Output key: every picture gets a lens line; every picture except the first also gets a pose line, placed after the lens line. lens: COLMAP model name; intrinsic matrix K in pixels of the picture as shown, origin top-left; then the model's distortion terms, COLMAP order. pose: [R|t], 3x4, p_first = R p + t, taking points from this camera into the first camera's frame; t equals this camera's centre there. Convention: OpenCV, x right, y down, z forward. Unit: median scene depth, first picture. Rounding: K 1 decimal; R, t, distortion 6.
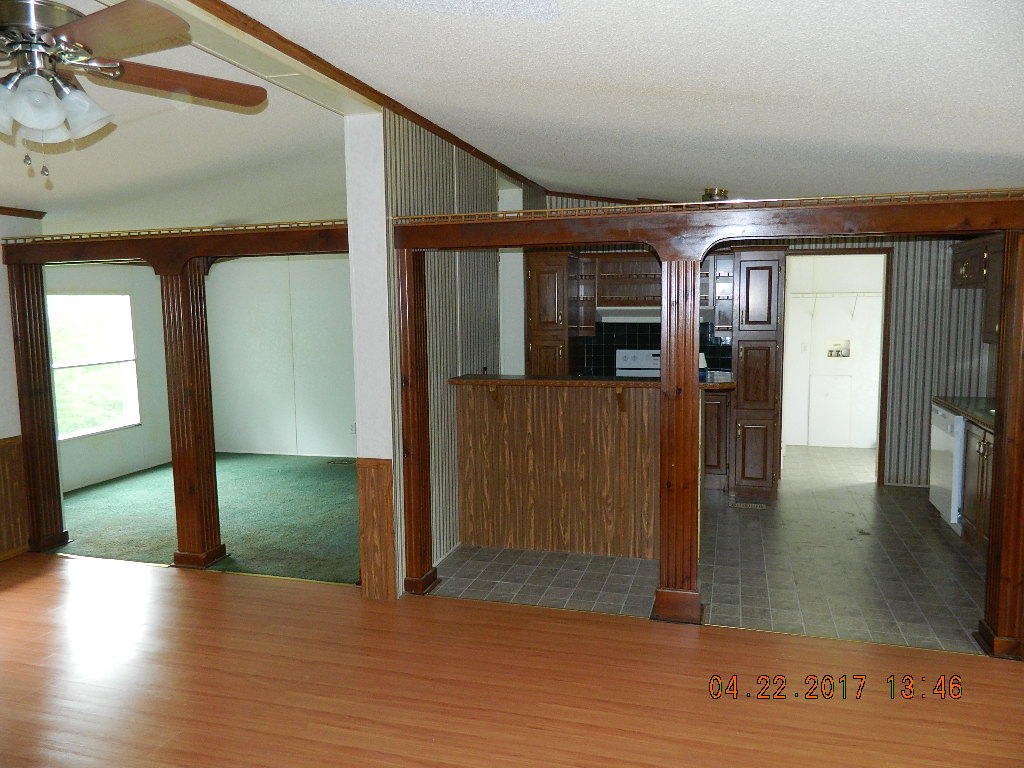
lens RADIAL K [[751.7, 0, 514.6], [0, 751.7, 388.0], [0, 0, 1]] dist [-0.002881, 0.000880]
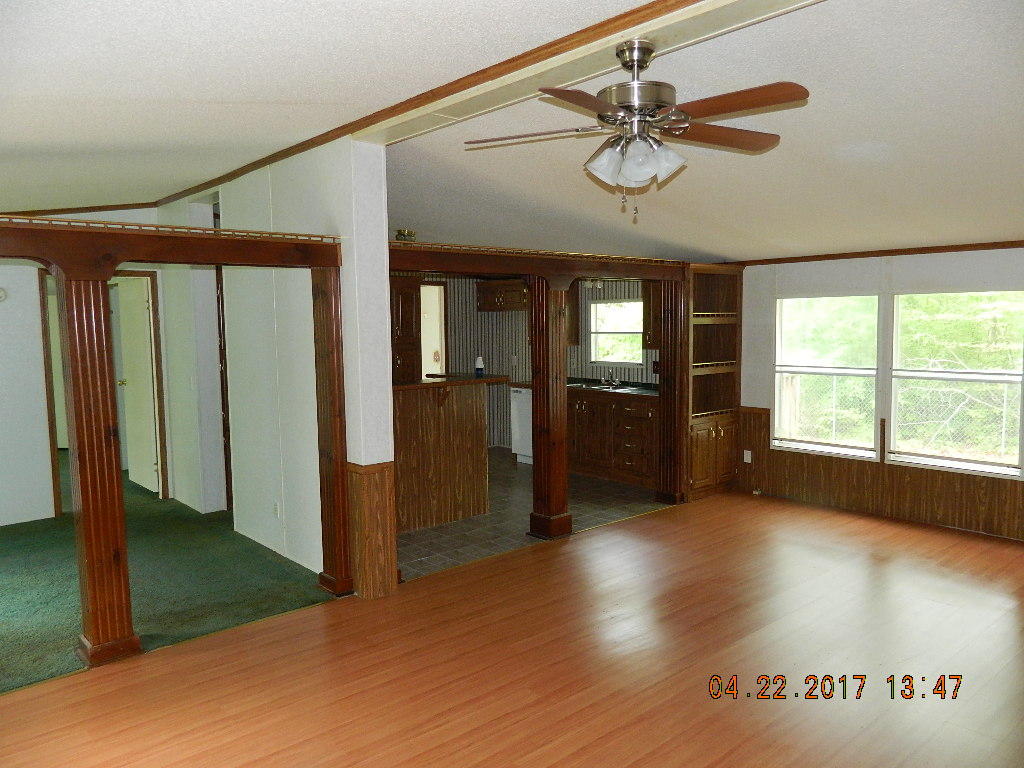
lens RADIAL K [[751.7, 0, 516.7], [0, 751.7, 380.8], [0, 0, 1]] dist [-0.002881, 0.000880]
pose [[0.533979, -0.065048, 0.842992, -0.841935], [0.102229, 0.994689, 0.011998, -0.012392], [-0.839295, 0.079772, 0.537792, 0.220163]]
